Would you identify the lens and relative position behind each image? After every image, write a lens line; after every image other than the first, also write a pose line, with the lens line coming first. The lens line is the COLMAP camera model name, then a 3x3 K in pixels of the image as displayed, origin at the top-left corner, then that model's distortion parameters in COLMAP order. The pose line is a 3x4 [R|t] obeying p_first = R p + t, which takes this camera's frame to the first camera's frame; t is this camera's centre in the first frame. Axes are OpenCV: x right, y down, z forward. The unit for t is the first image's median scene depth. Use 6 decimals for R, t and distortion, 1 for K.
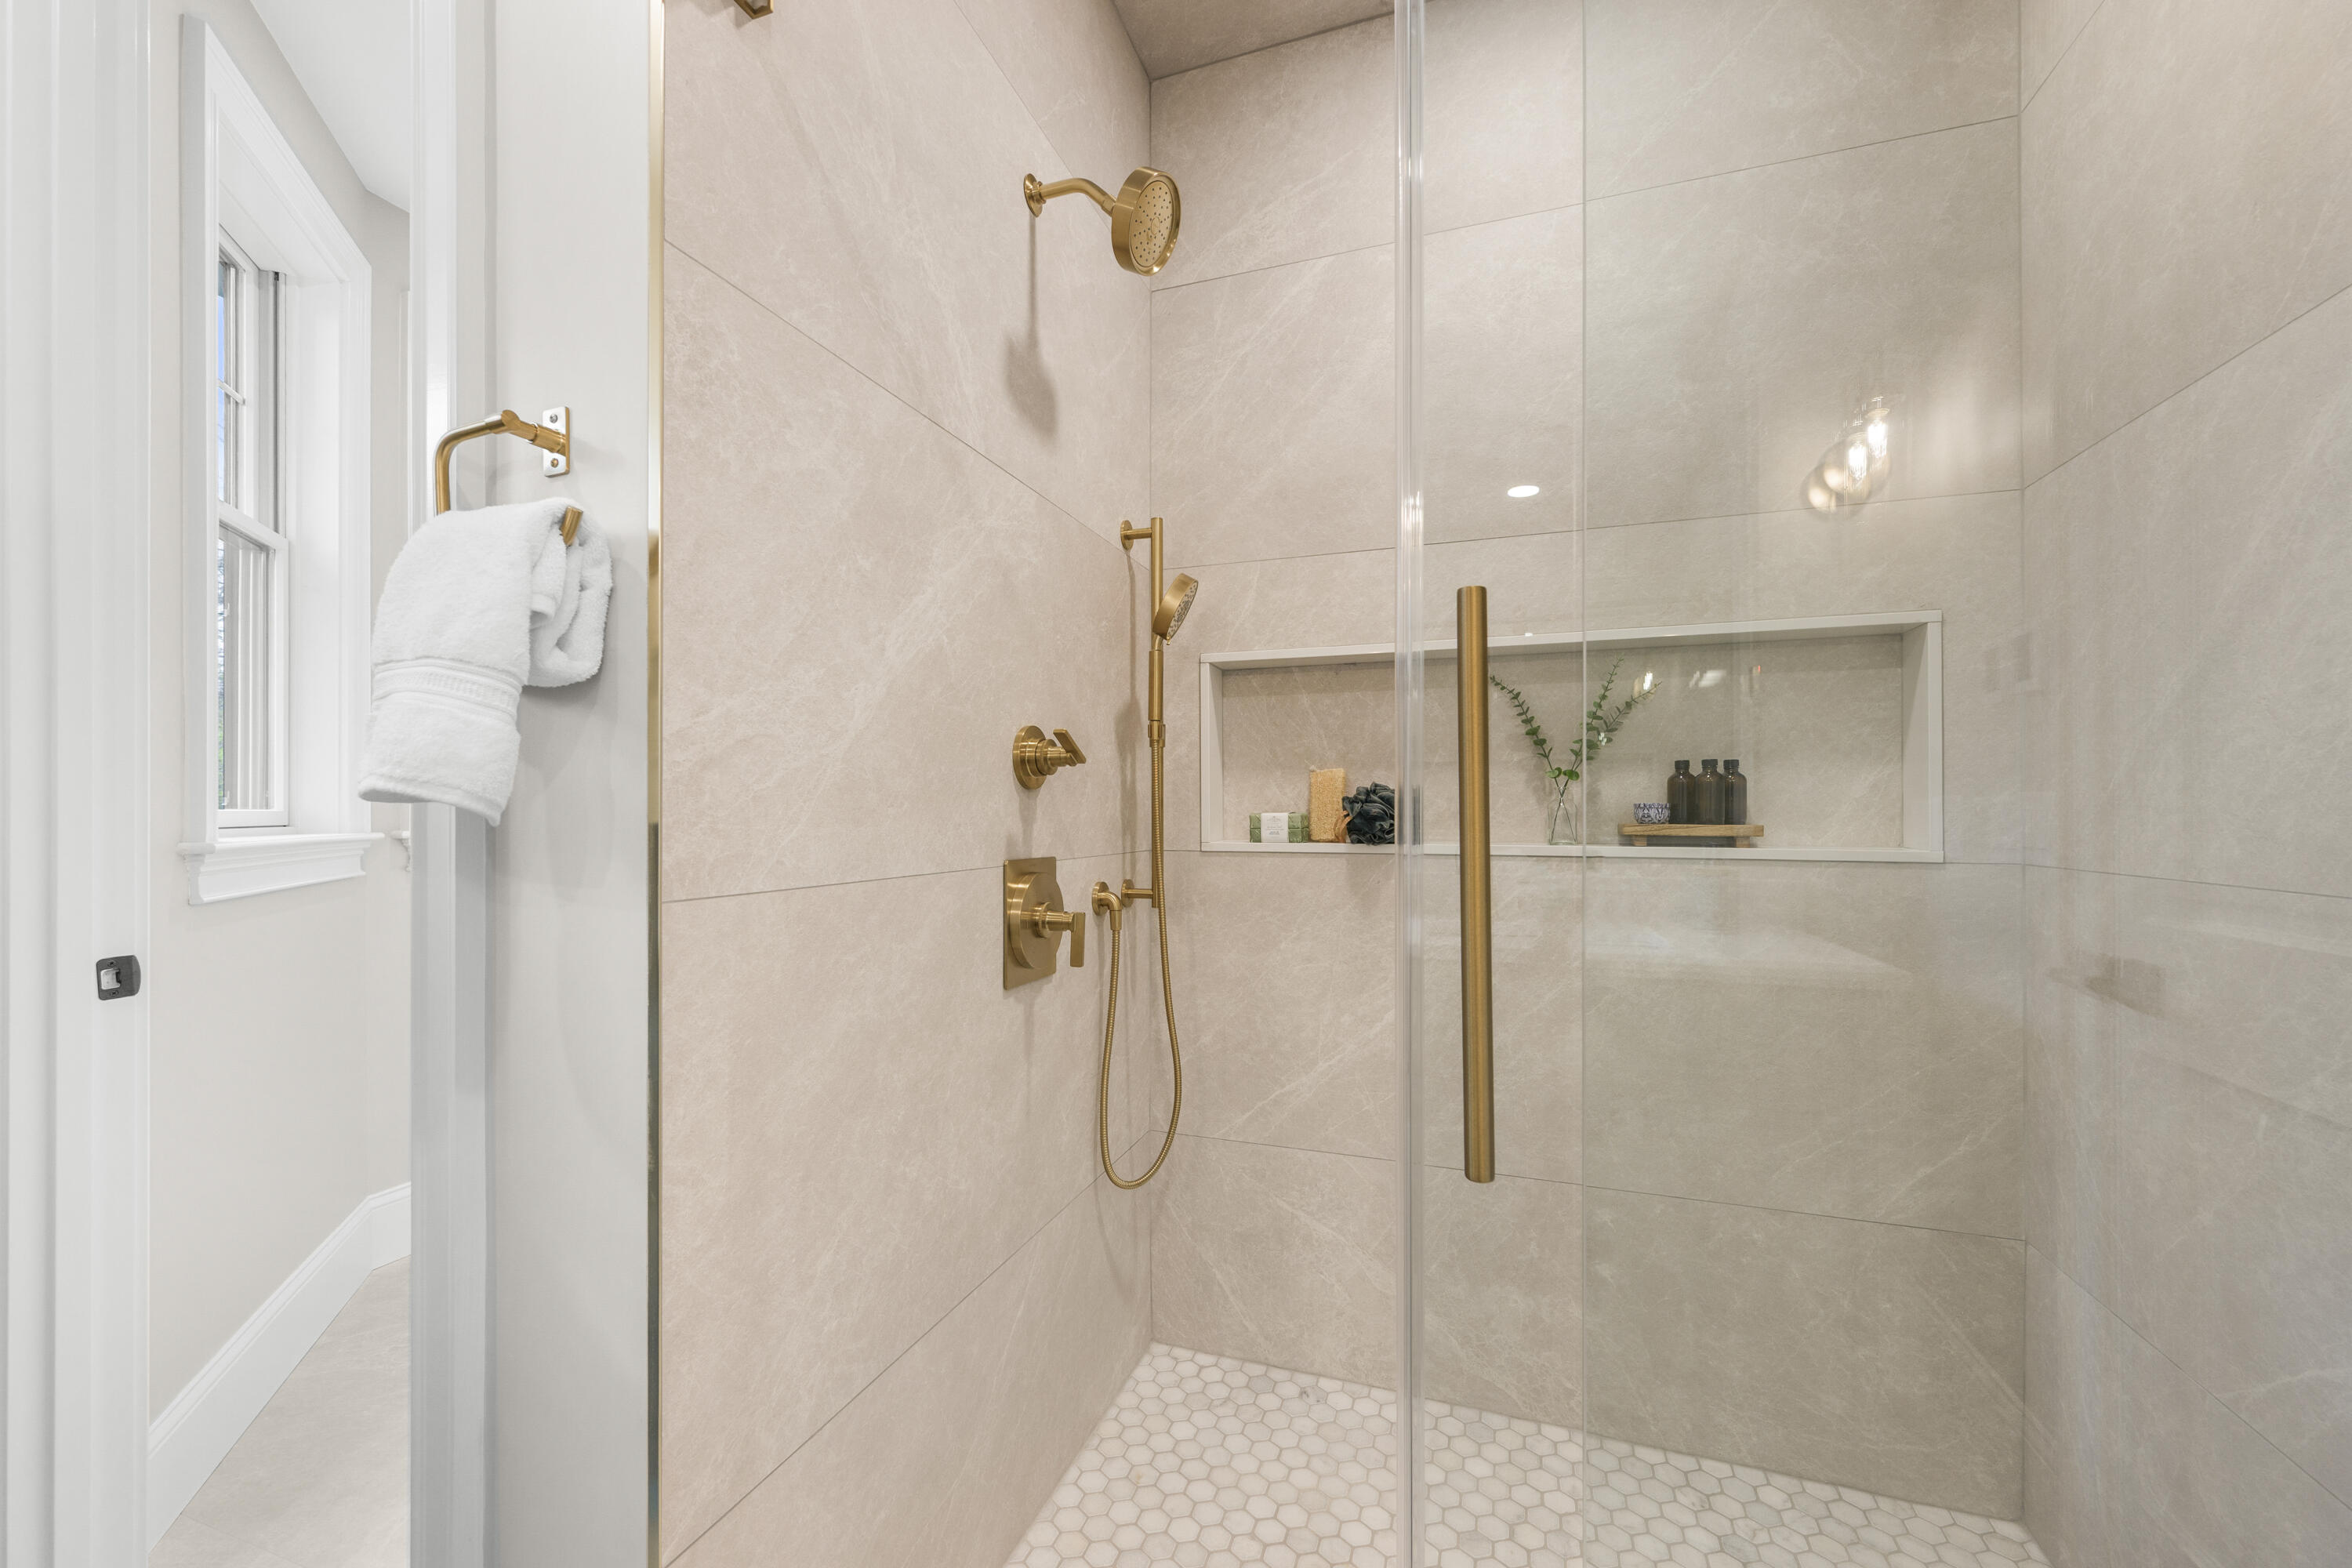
lens RADIAL K [[951.7, 0, 1198.6], [0, 951.7, 813.1], [0, 0, 1]] dist [-0.000981, -0.000224]
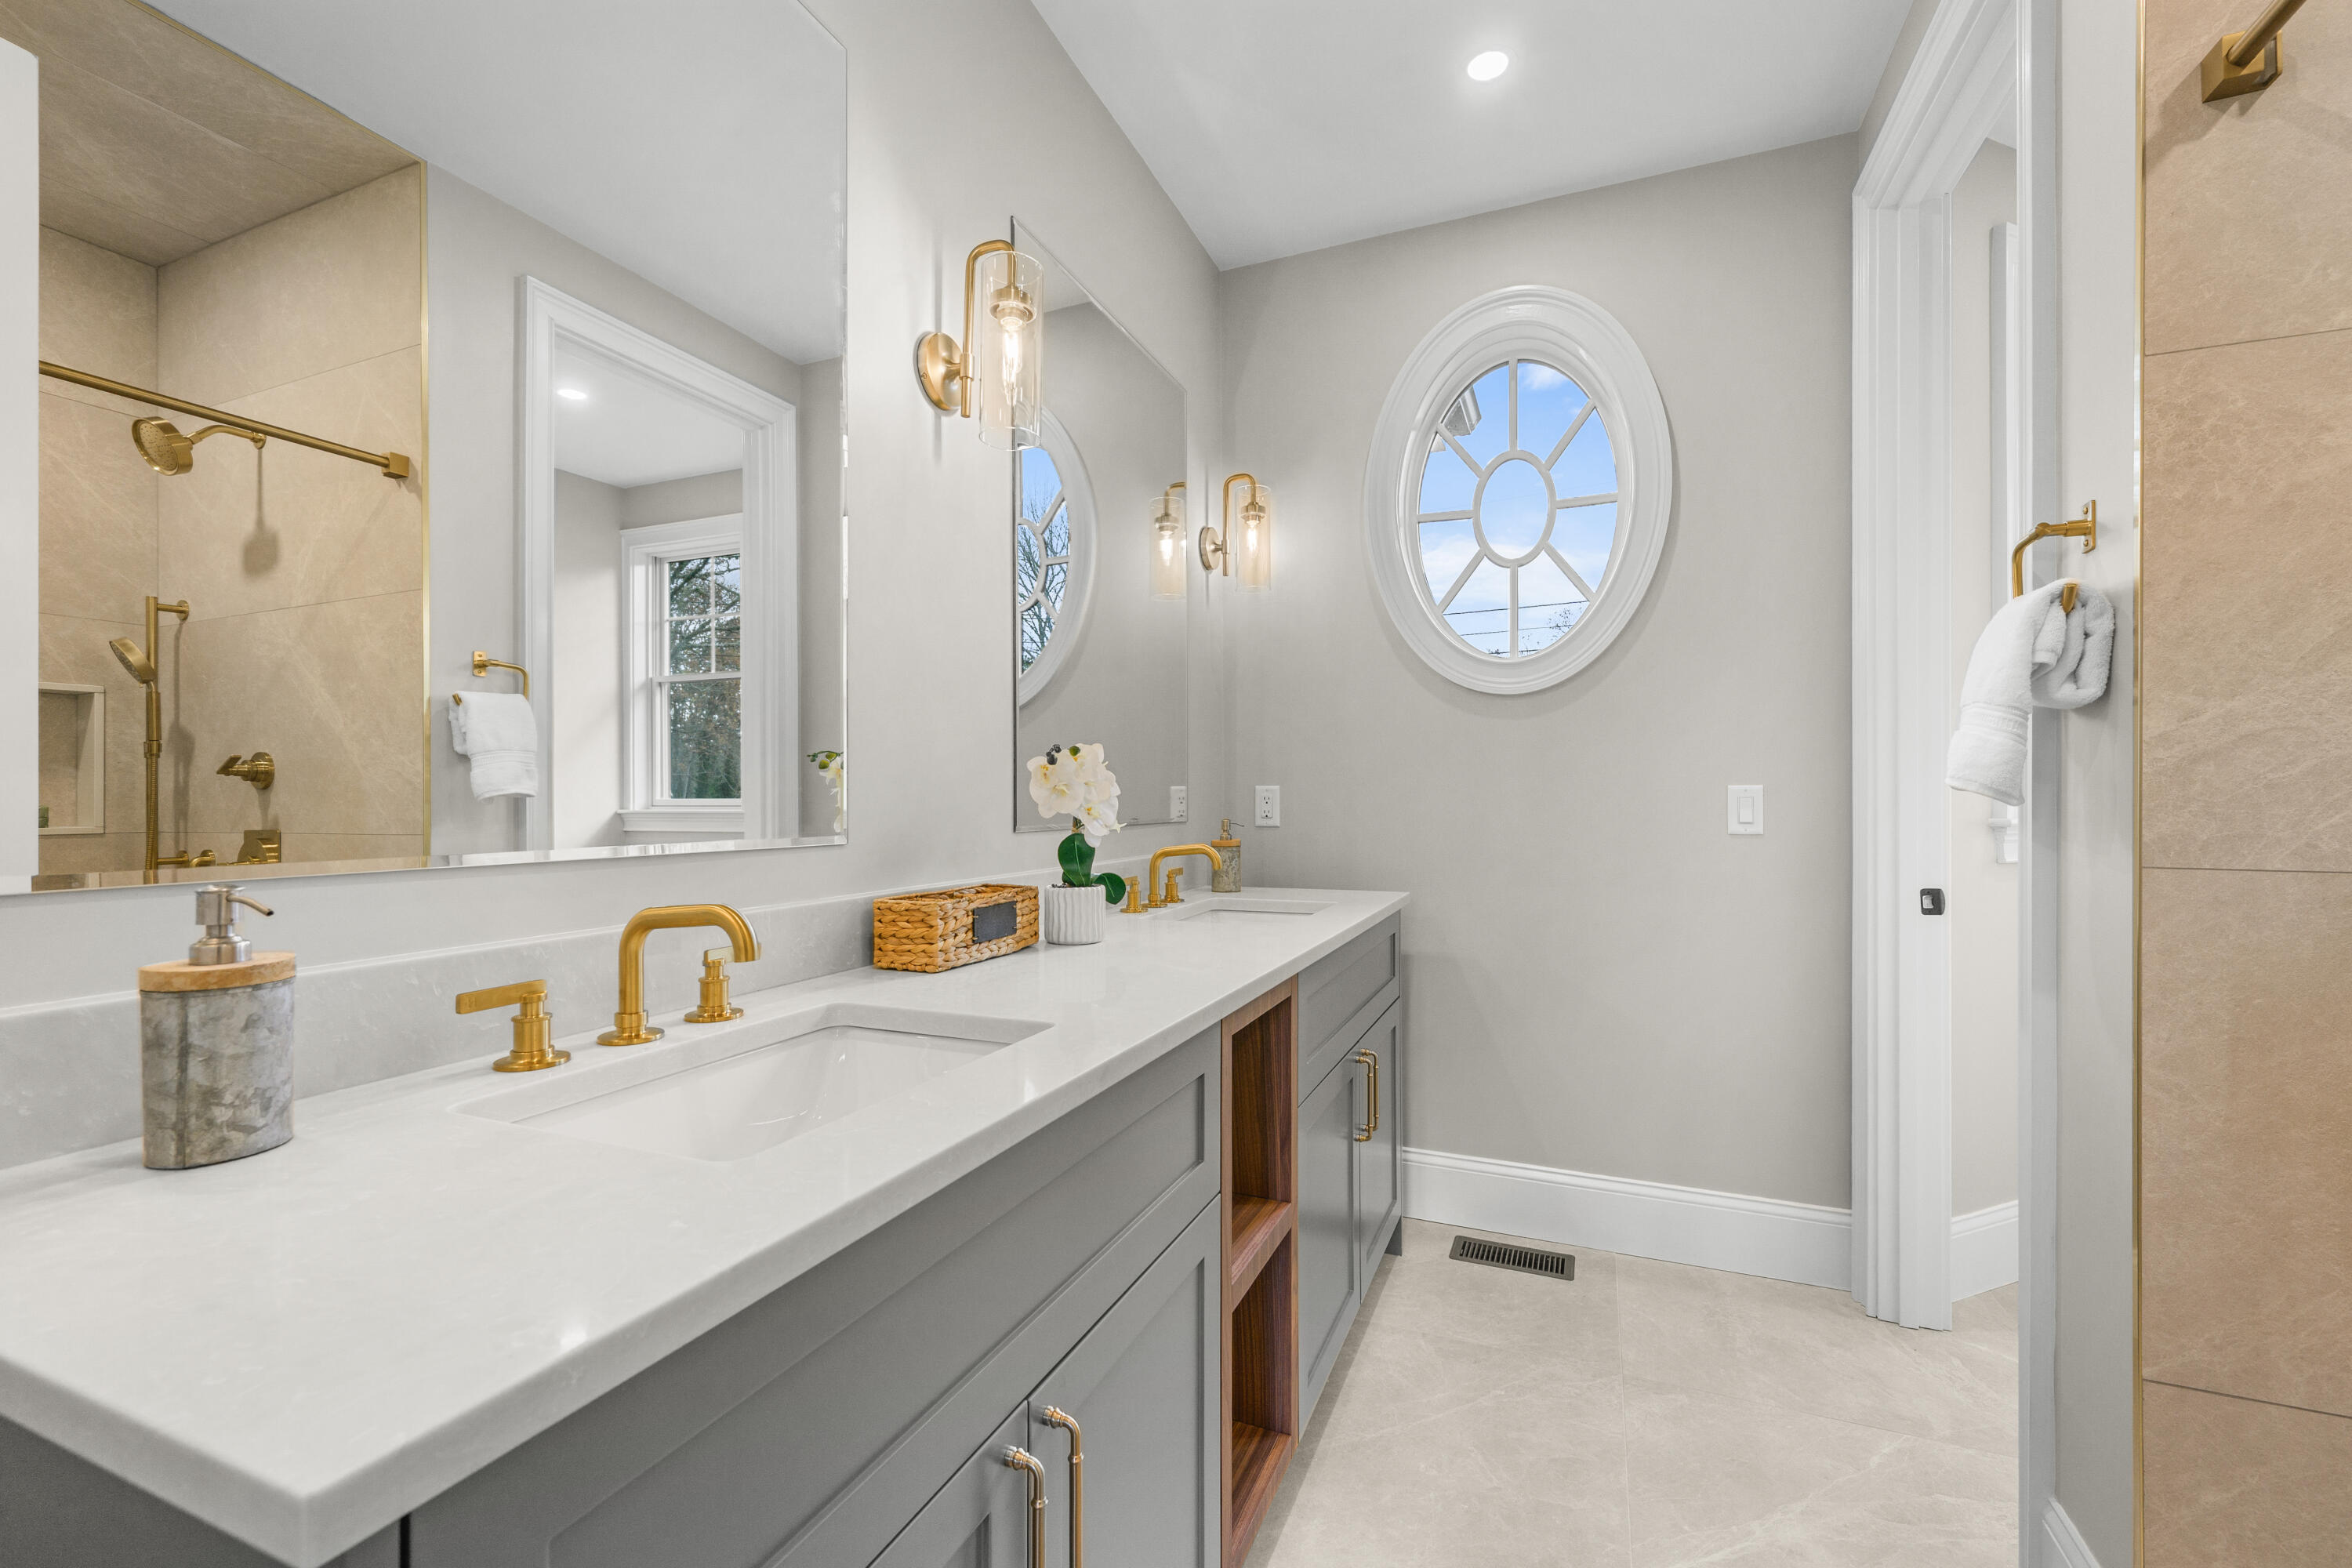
lens RADIAL K [[1003.0, 0, 1181.7], [0, 1003.0, 789.0], [0, 0, 1]] dist [0.001753, 0.000147]
pose [[-0.038469, -0.005331, -0.999246, 0.812053], [0.000180, 0.999986, -0.005342, -0.006001], [0.999260, -0.000385, -0.038468, -0.245889]]
